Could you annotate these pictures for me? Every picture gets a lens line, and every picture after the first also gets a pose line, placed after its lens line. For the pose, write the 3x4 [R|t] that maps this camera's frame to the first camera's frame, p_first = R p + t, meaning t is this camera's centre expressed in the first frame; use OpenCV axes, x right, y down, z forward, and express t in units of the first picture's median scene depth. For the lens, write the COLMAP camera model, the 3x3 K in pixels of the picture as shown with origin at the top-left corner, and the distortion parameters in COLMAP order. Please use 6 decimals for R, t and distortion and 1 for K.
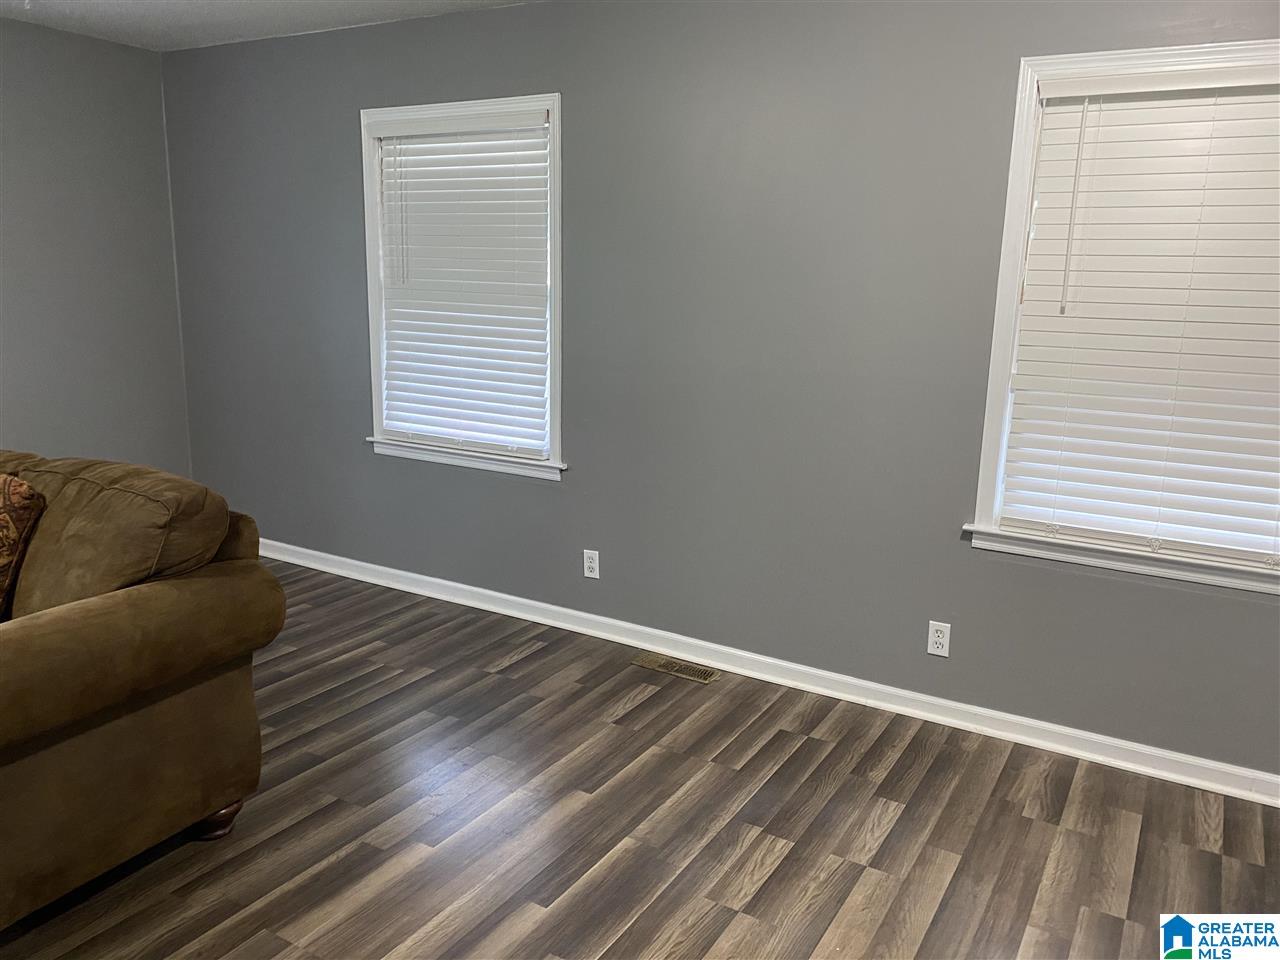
lens RADIAL K [[989.8, 0, 640.0], [0, 989.8, 480.0], [0, 0, 1]] dist [-0.002500, -0.001125]
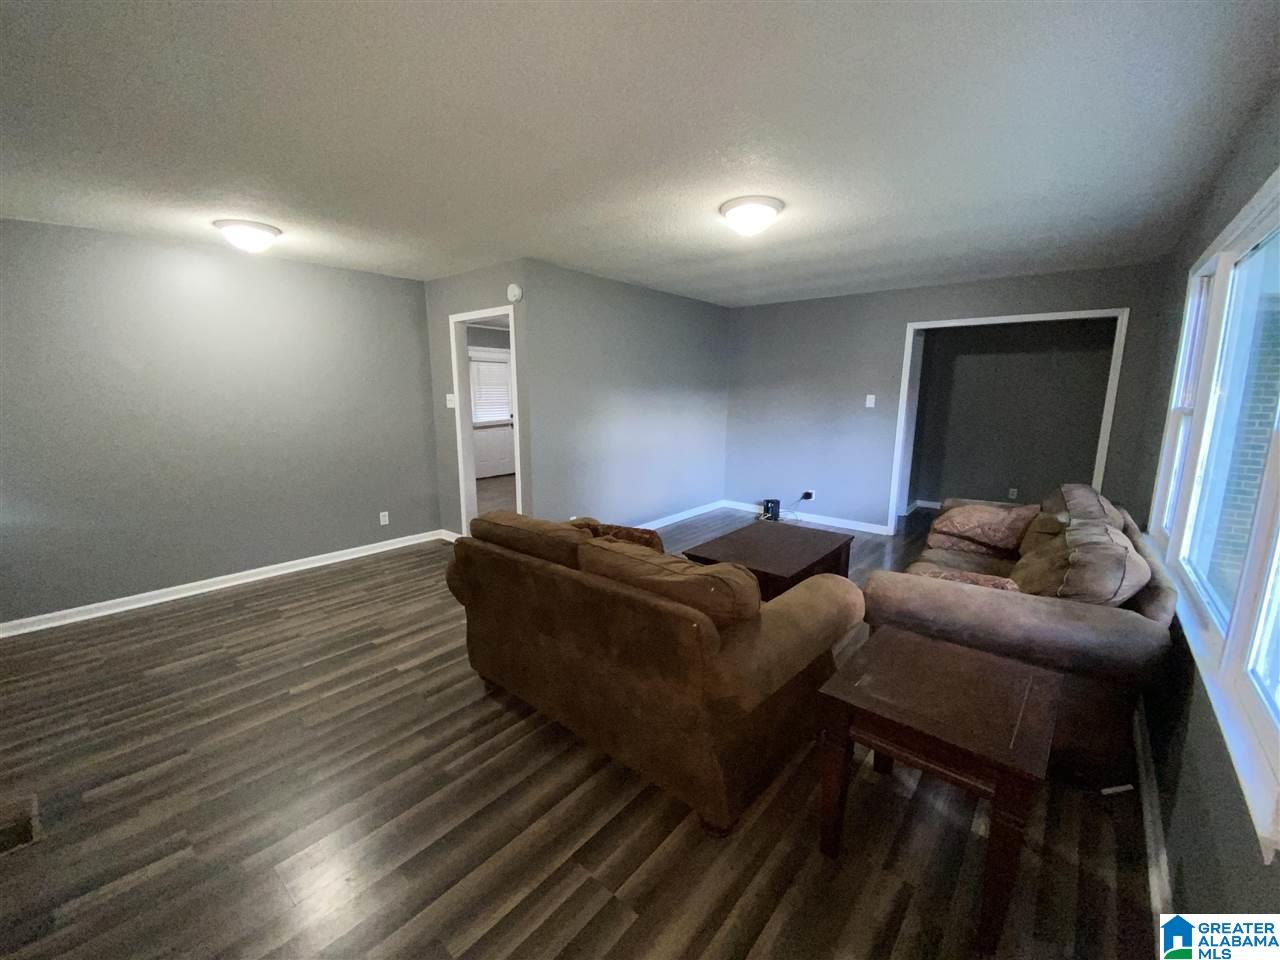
lens RADIAL K [[517.6, 0, 640.0], [0, 517.6, 480.0], [0, 0, 1]] dist [0.000380, -0.012735]
pose [[-0.984634, -0.054268, 0.165985, -0.718162], [0.012022, 0.927171, 0.374445, -0.323453], [-0.174217, 0.370687, -0.912272, 1.450946]]
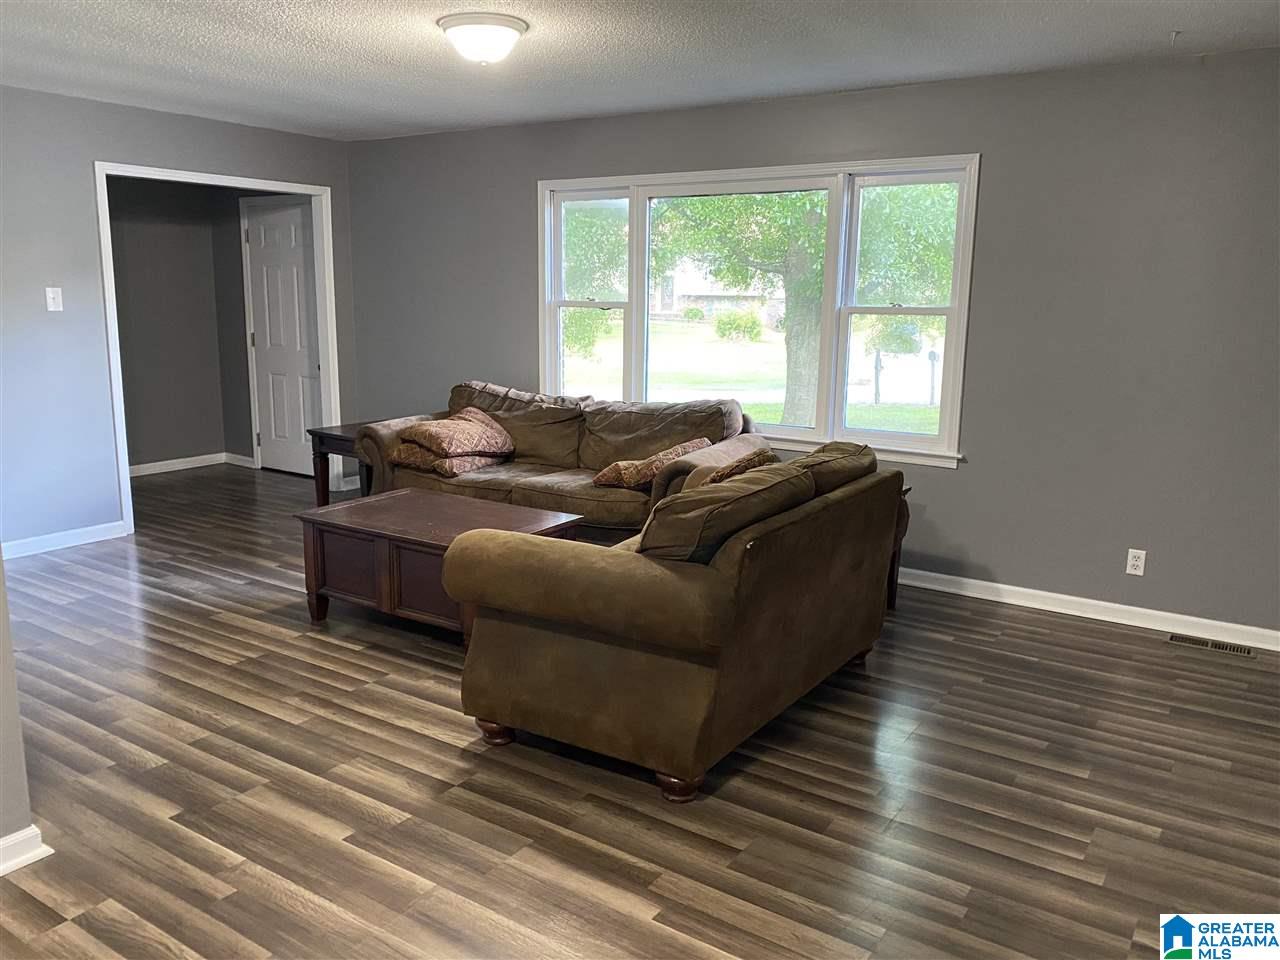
lens RADIAL K [[989.8, 0, 640.0], [0, 989.8, 480.0], [0, 0, 1]] dist [-0.002500, -0.001125]
pose [[-0.055640, 0.166691, -0.984438, 0.520335], [-0.225934, 0.958289, 0.175033, -0.146877], [0.972552, 0.232157, -0.015658, 0.754107]]
